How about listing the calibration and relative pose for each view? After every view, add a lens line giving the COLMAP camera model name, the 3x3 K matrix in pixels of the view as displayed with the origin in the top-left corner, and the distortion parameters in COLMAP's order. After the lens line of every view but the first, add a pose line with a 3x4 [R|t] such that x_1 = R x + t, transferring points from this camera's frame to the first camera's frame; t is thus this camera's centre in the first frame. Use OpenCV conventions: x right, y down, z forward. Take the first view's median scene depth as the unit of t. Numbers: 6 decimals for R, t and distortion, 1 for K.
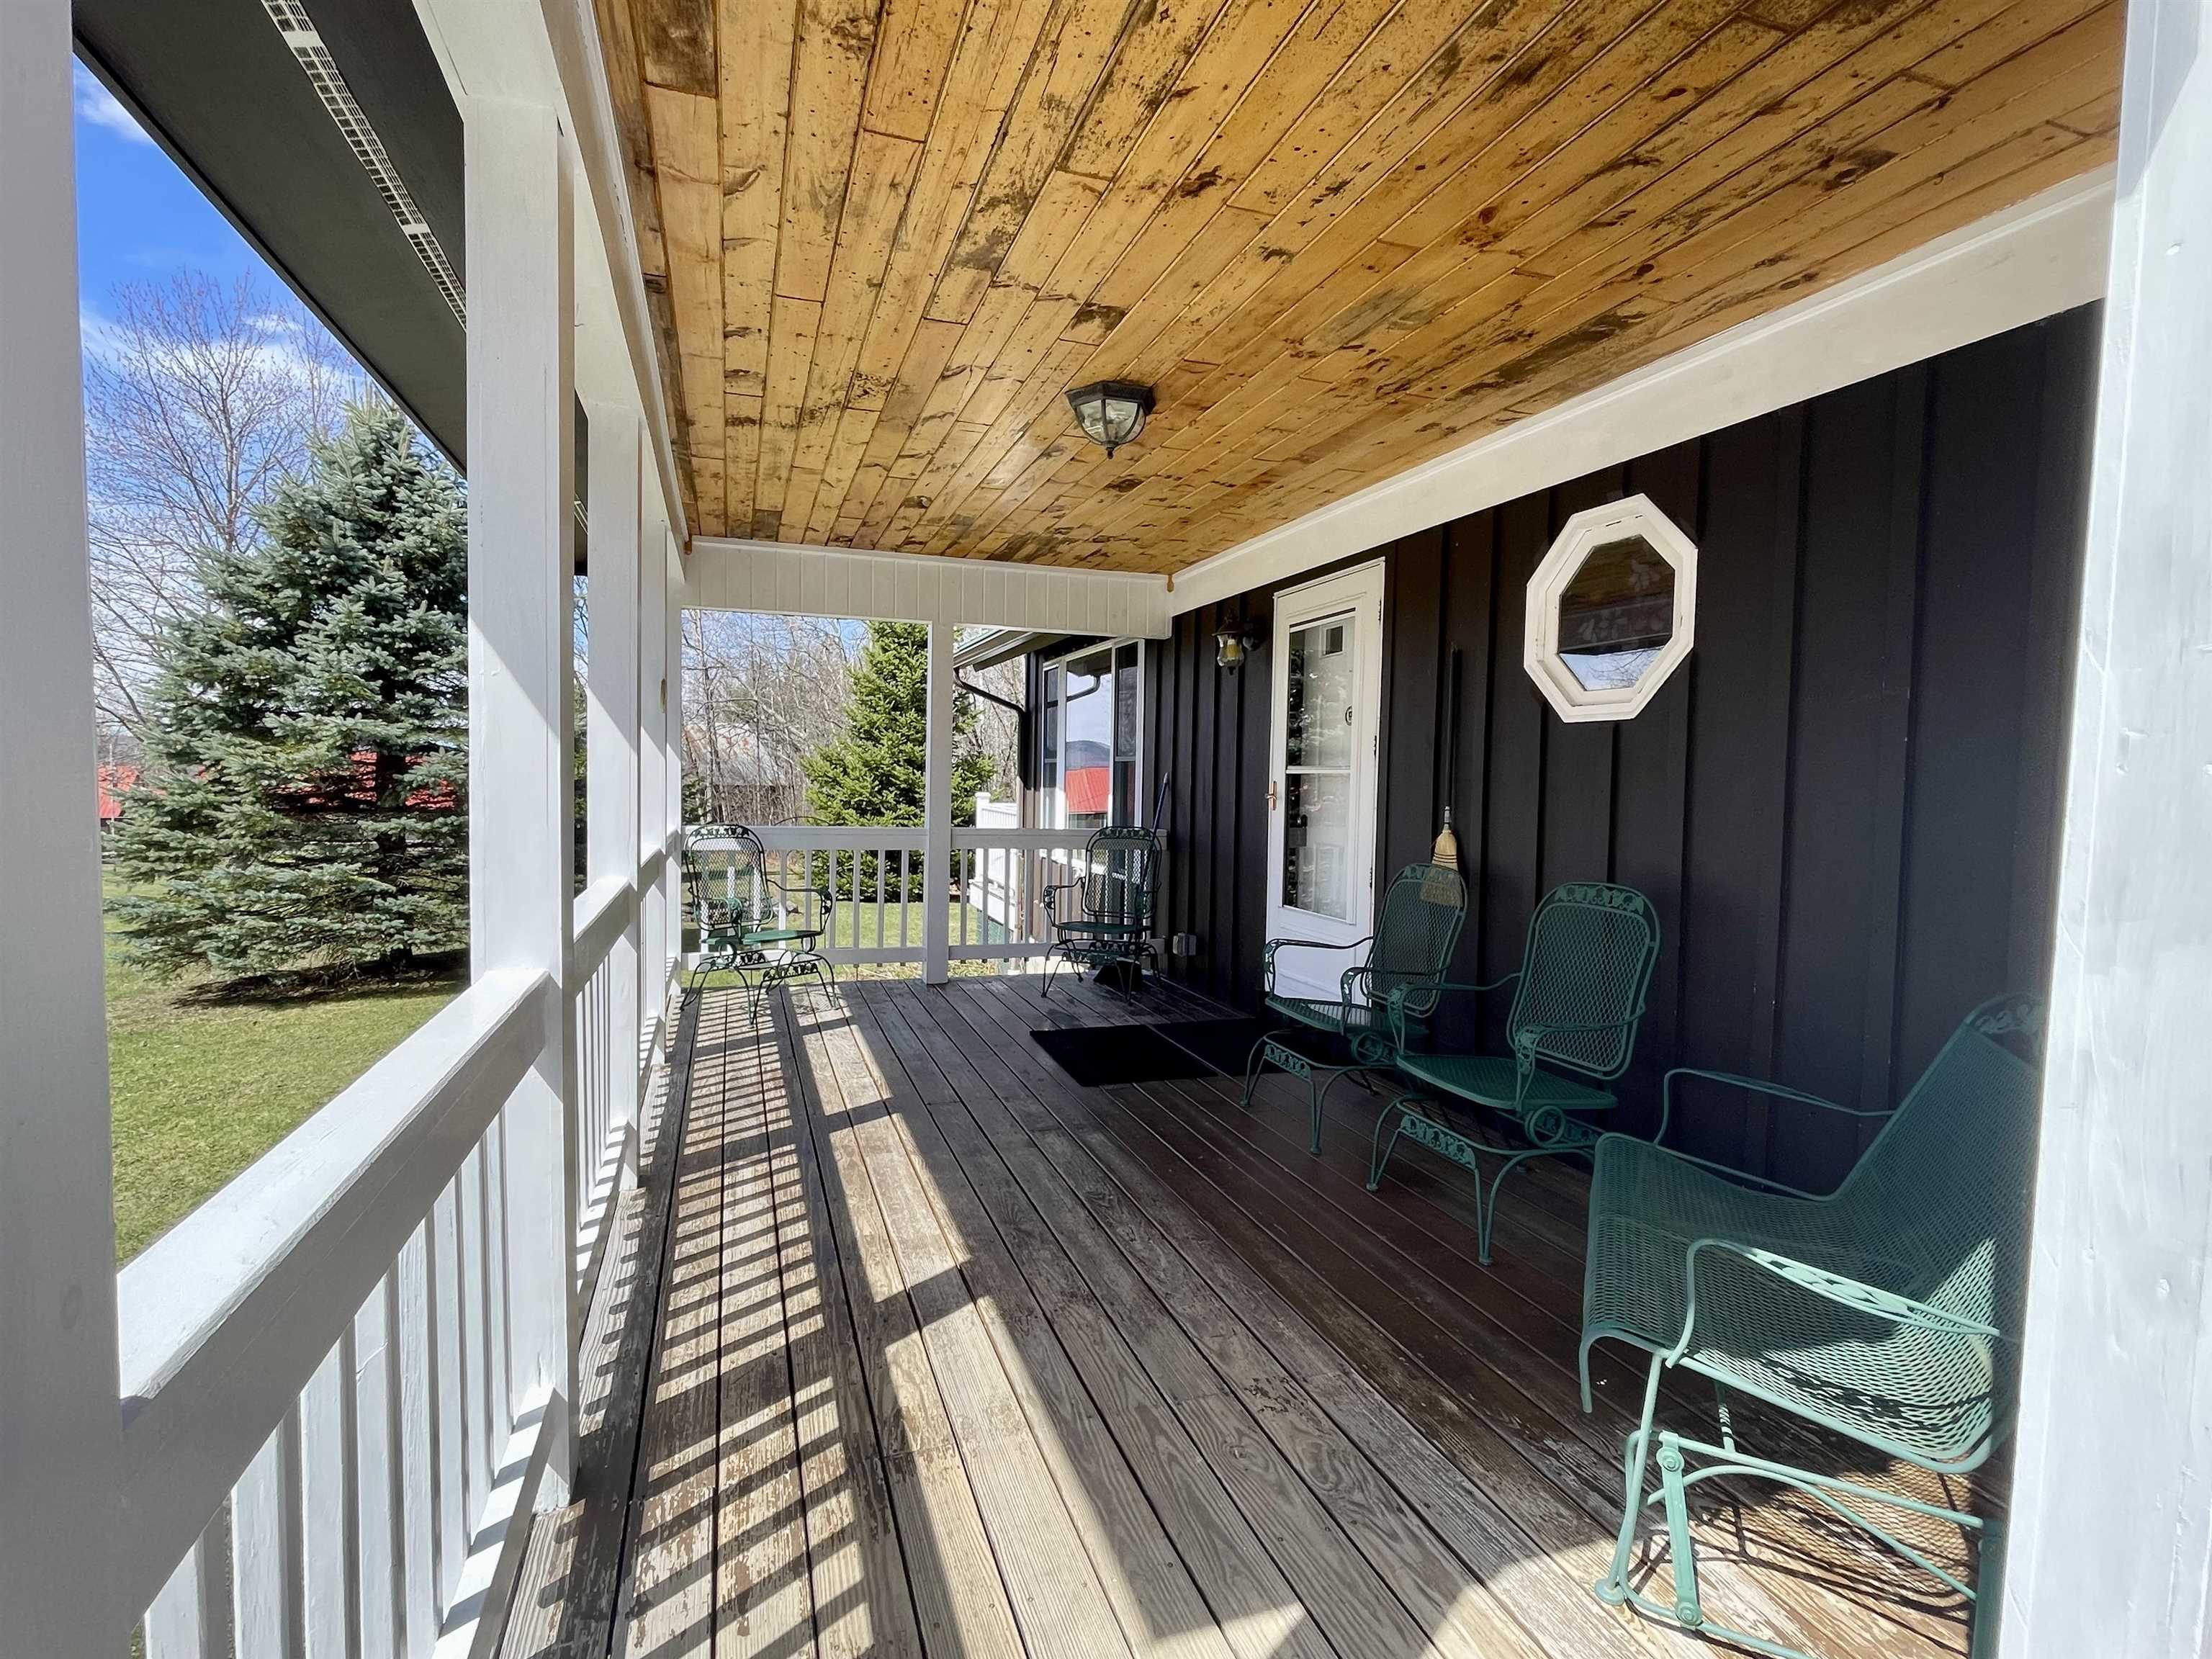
lens RADIAL K [[1062.9, 0, 1083.4], [0, 1062.9, 832.8], [0, 0, 1]] dist [-0.002191, 0.010991]
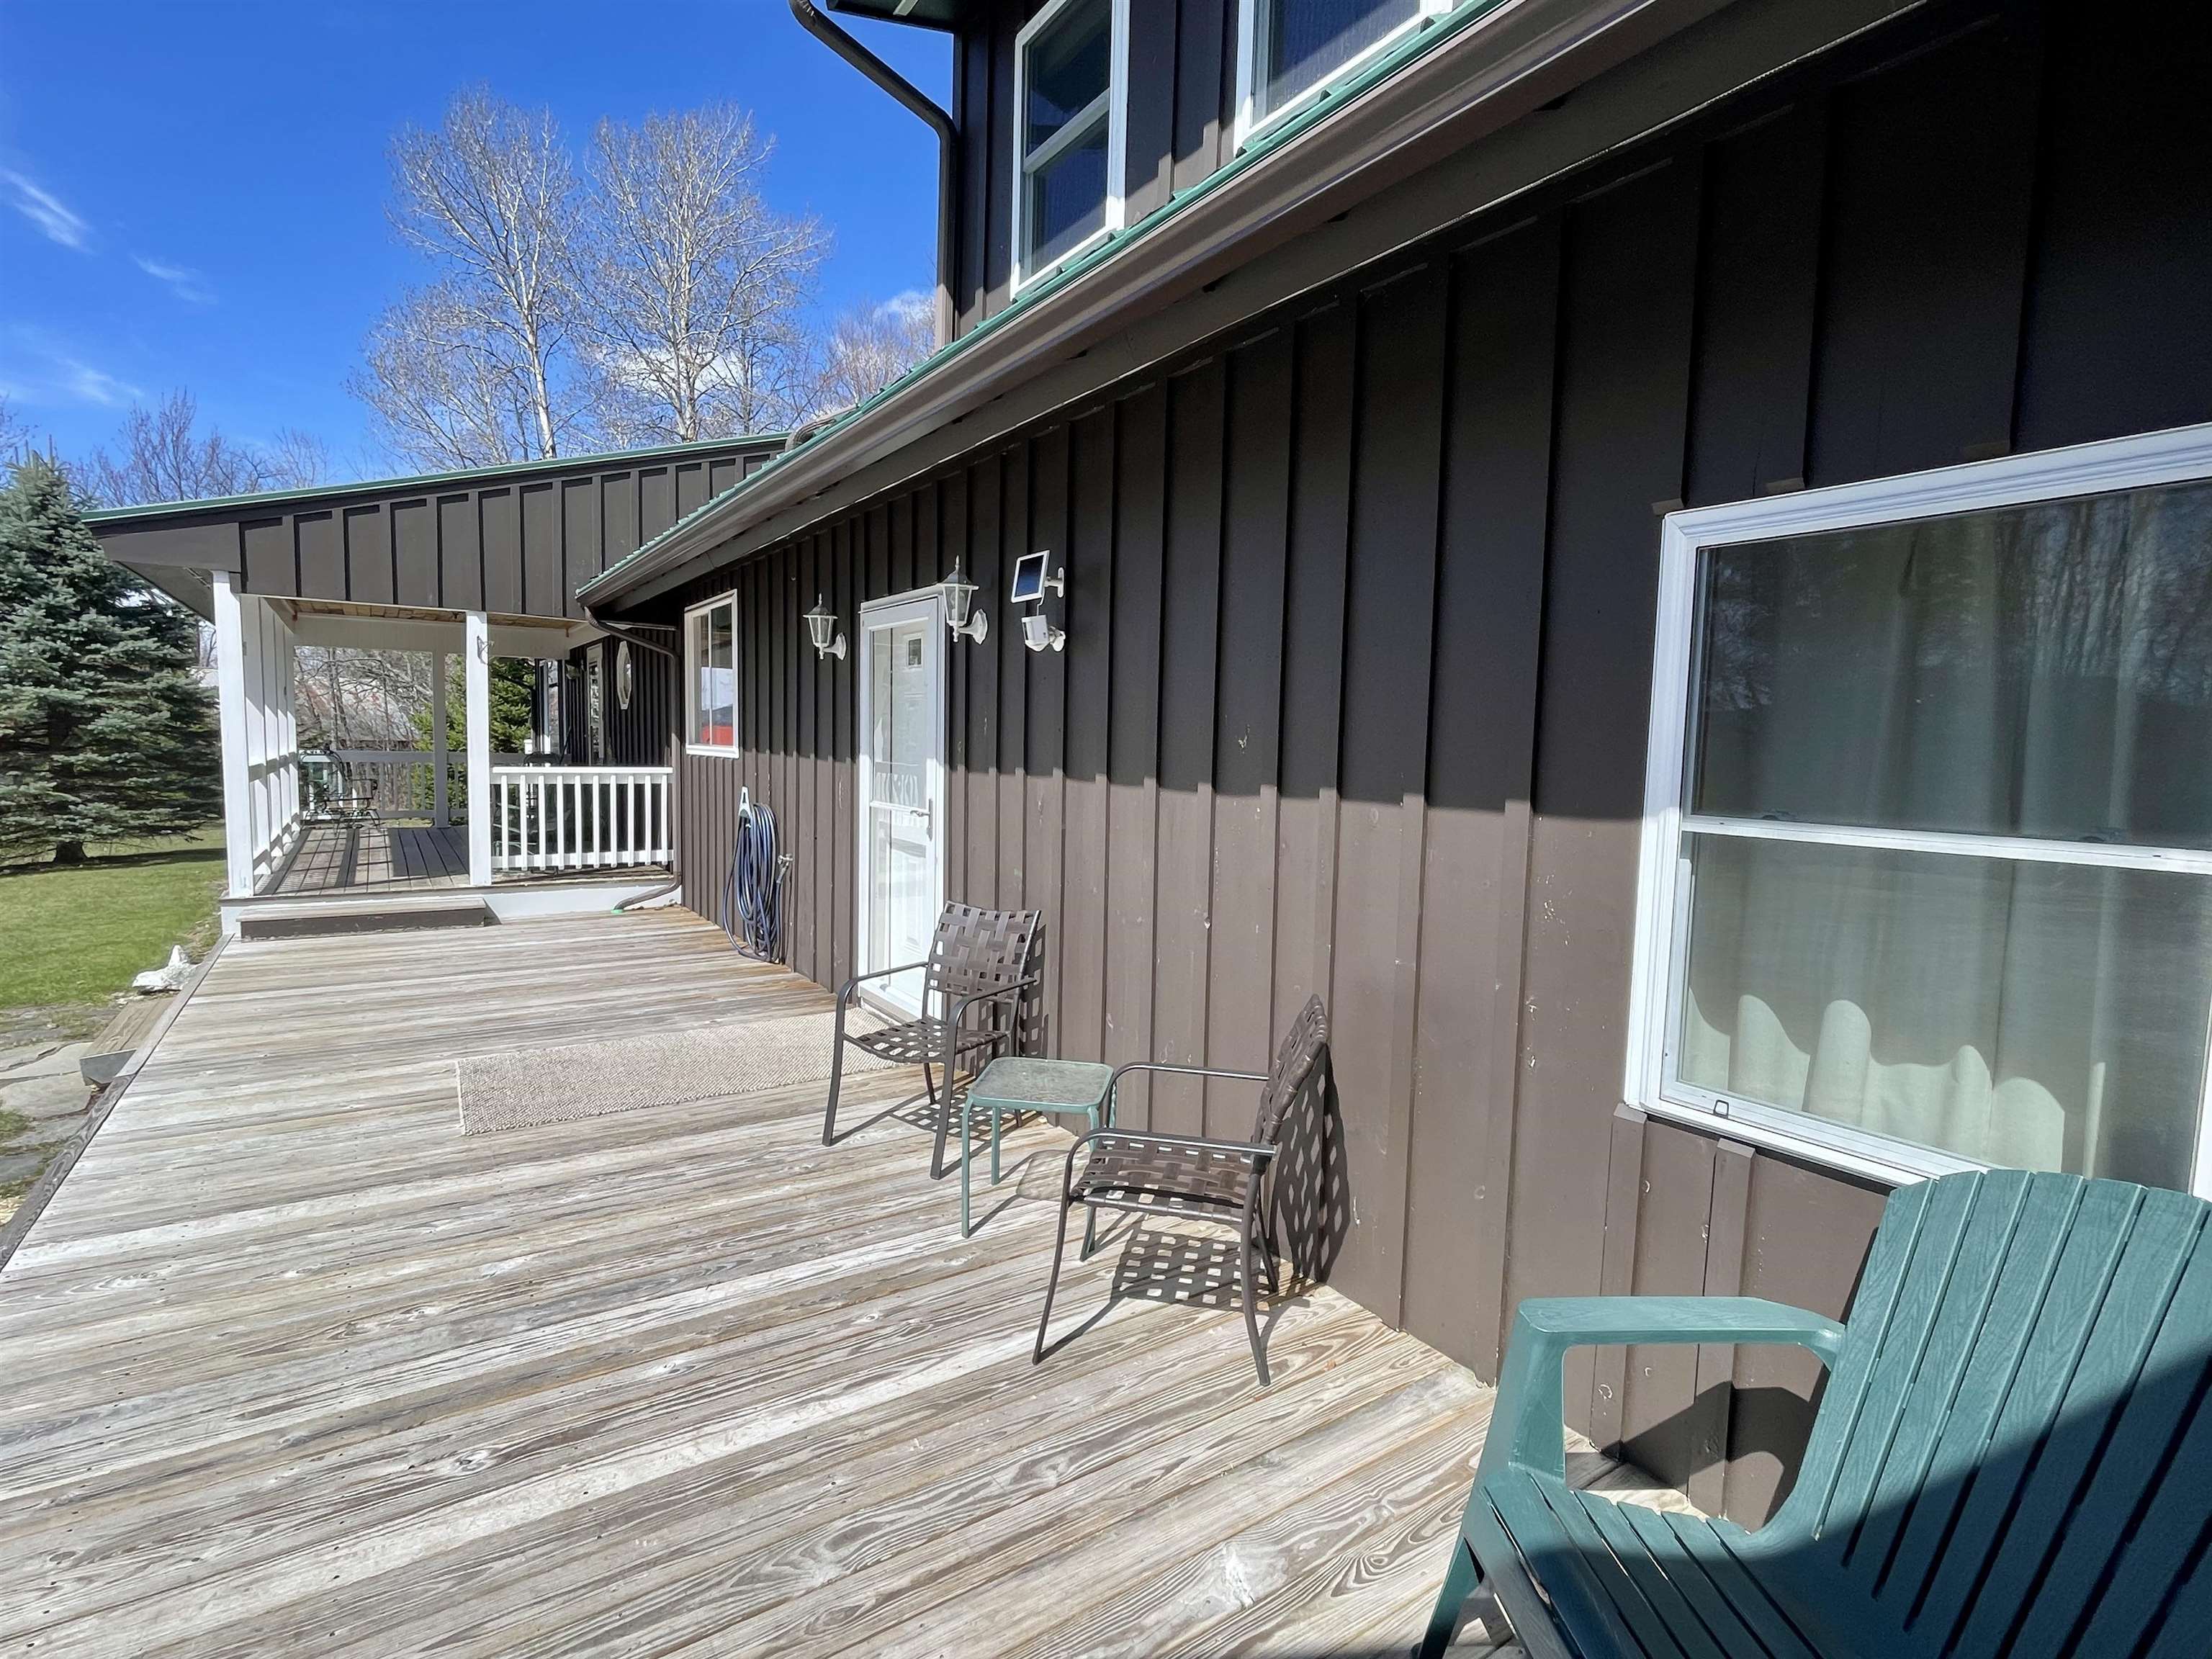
lens RADIAL K [[1062.9, 0, 1083.4], [0, 1062.9, 832.8], [0, 0, 1]] dist [-0.002191, 0.010991]
pose [[0.964444, -0.019435, 0.263571, 0.328119], [0.009295, 0.999170, 0.039665, 0.050823], [-0.264123, -0.035805, 0.963824, -0.843790]]
